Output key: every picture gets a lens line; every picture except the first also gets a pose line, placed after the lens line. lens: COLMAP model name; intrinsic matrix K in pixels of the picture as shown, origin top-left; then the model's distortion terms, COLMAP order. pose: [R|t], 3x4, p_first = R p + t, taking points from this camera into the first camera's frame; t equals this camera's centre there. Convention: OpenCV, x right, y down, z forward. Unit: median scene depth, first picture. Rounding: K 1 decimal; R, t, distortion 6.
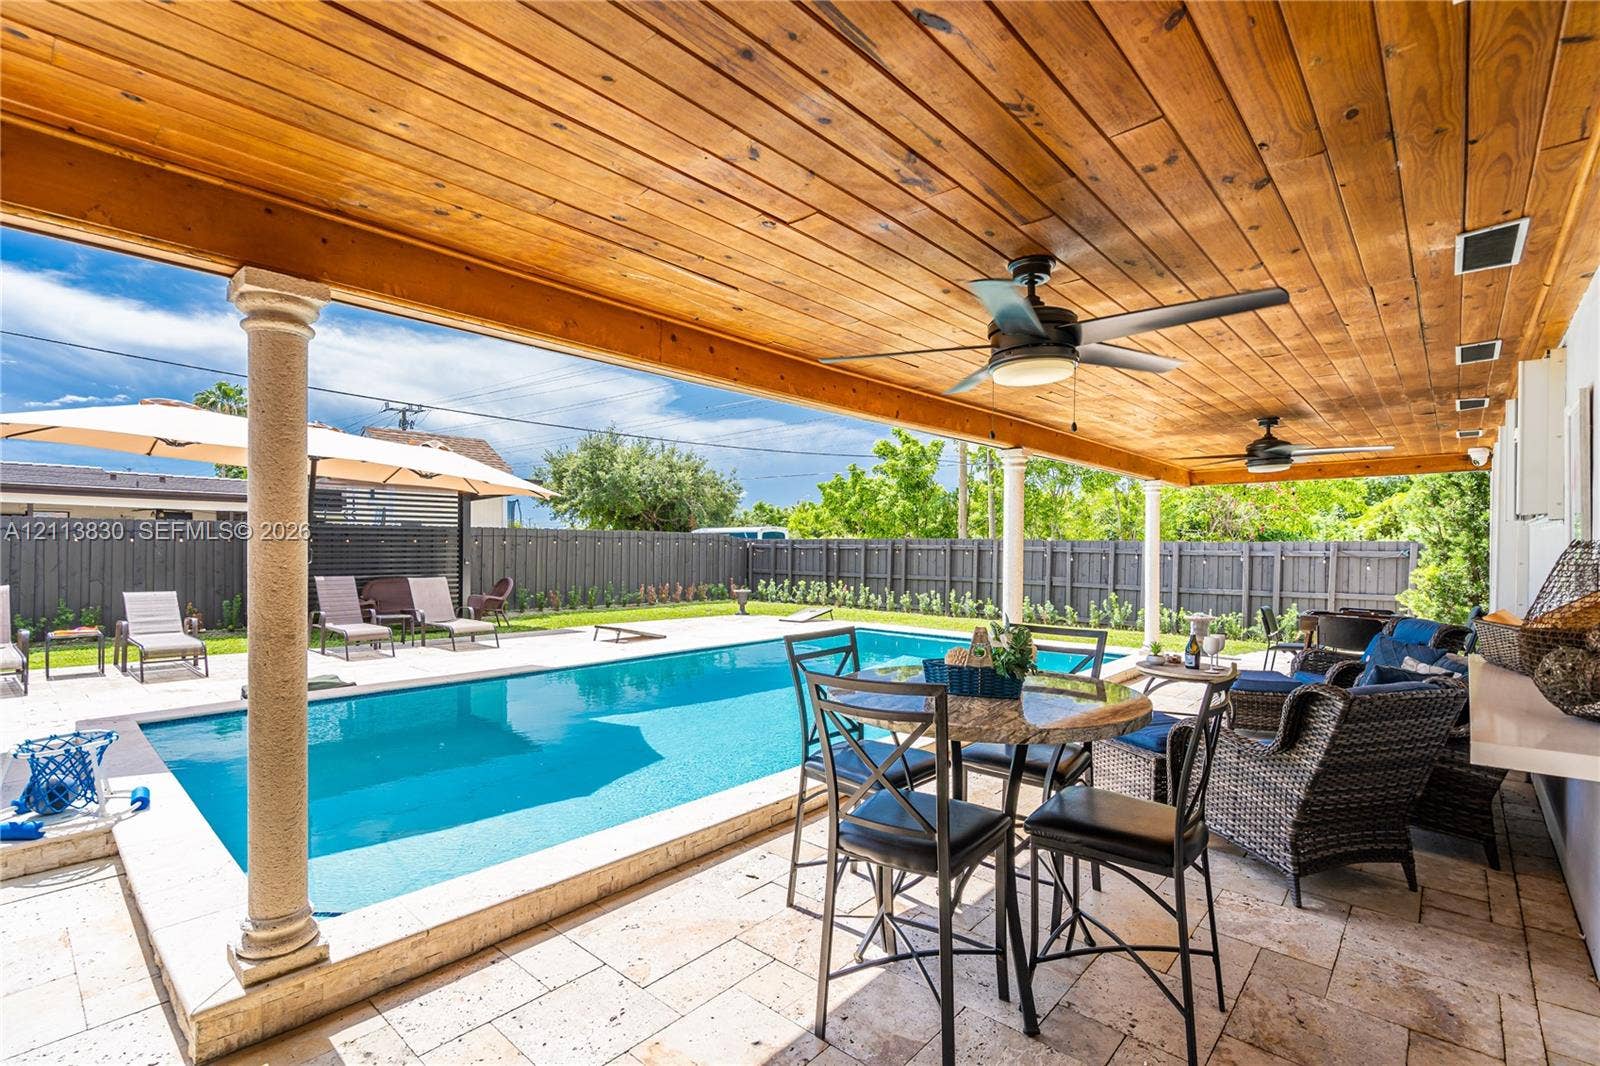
lens RADIAL K [[733.4, 0, 794.5], [0, 733.4, 540.2], [0, 0, 1]] dist [-0.000751, 0.001015]
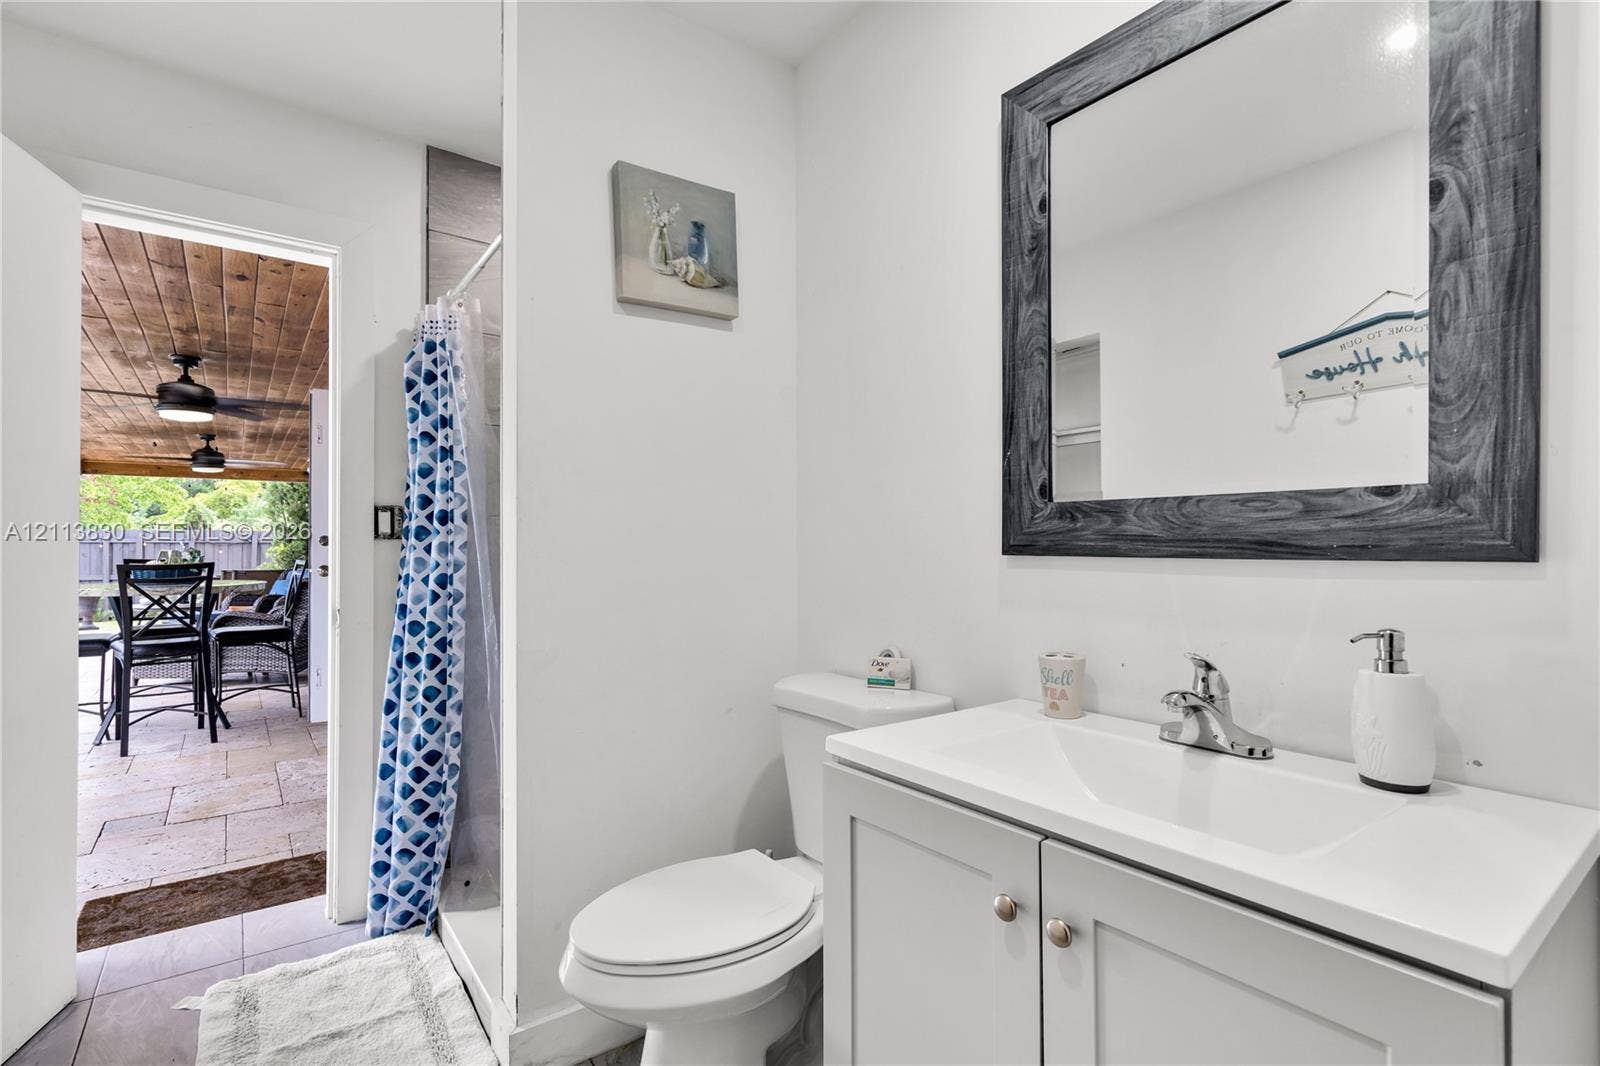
lens RADIAL K [[733.4, 0, 794.5], [0, 733.4, 540.2], [0, 0, 1]] dist [-0.000751, 0.001015]
pose [[0.181788, 0.002427, 0.983335, -0.375225], [-0.002425, 0.999995, -0.002020, 0.026790], [-0.983335, -0.002017, 0.181793, -0.262827]]
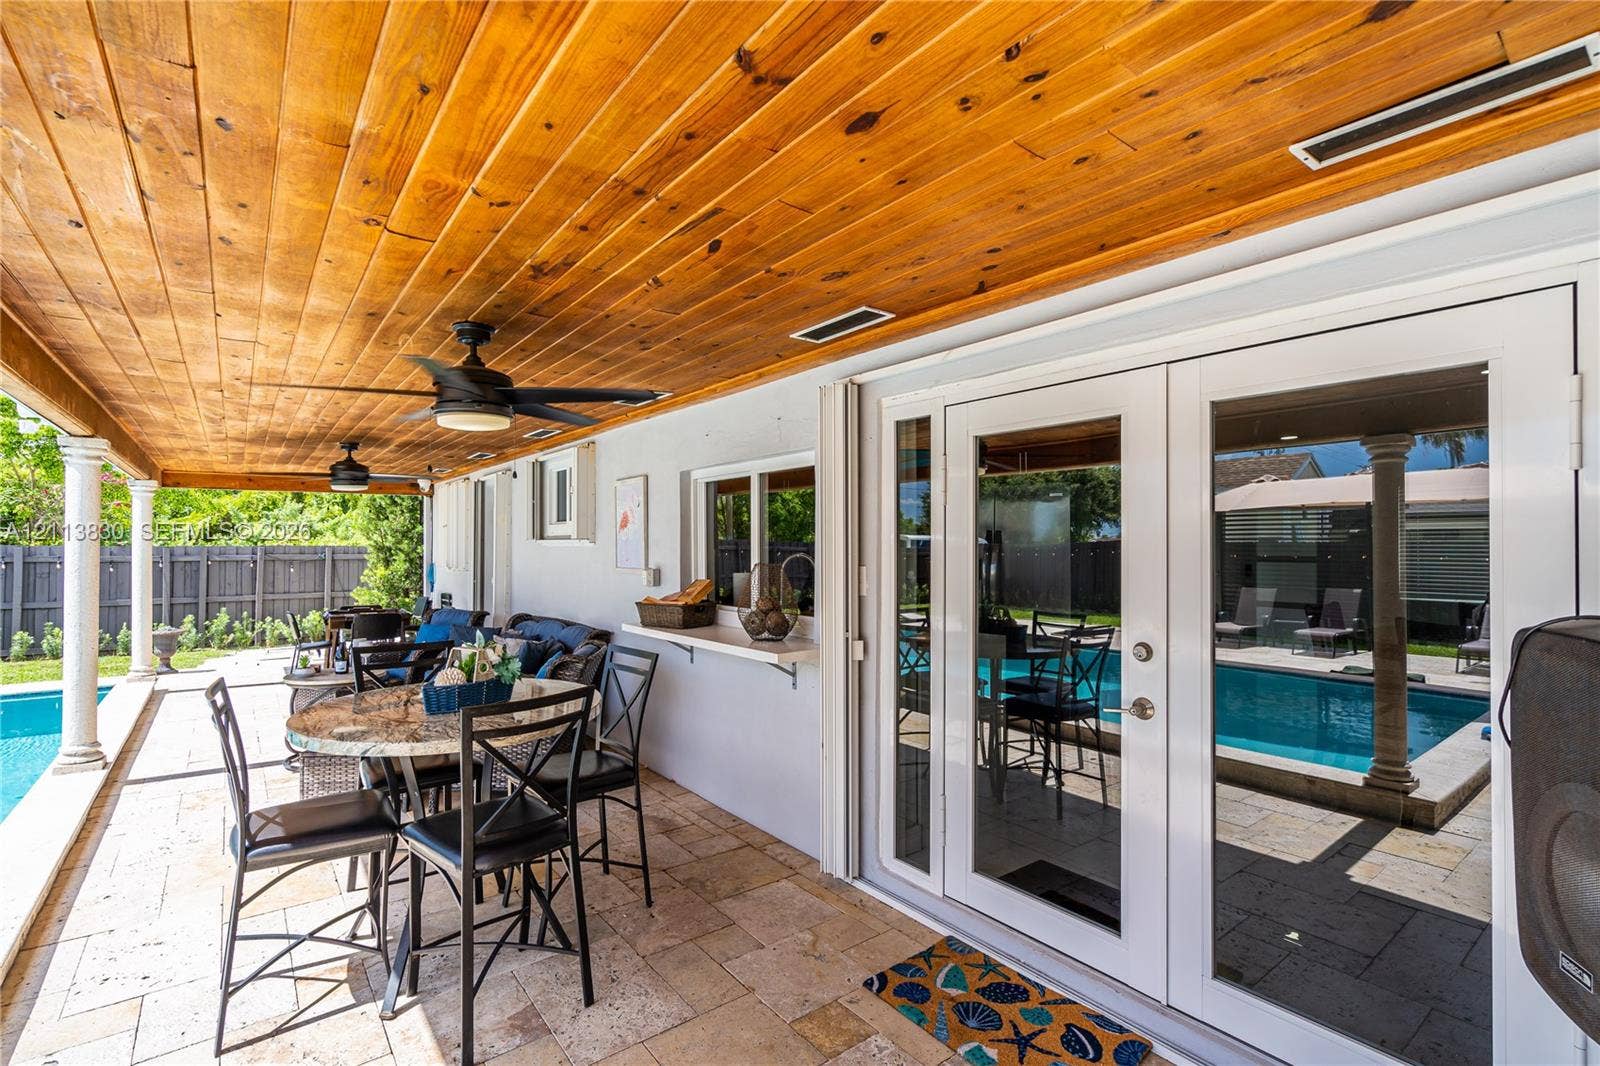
lens RADIAL K [[710.4, 0, 798.8], [0, 710.4, 537.9], [0, 0, 1]] dist [0.000117, 0.000249]
pose [[0.165342, 0.006774, 0.986213, -0.210944], [-0.007933, 0.999953, -0.005539, -0.014515], [-0.986204, -0.006908, 0.165388, 0.095599]]
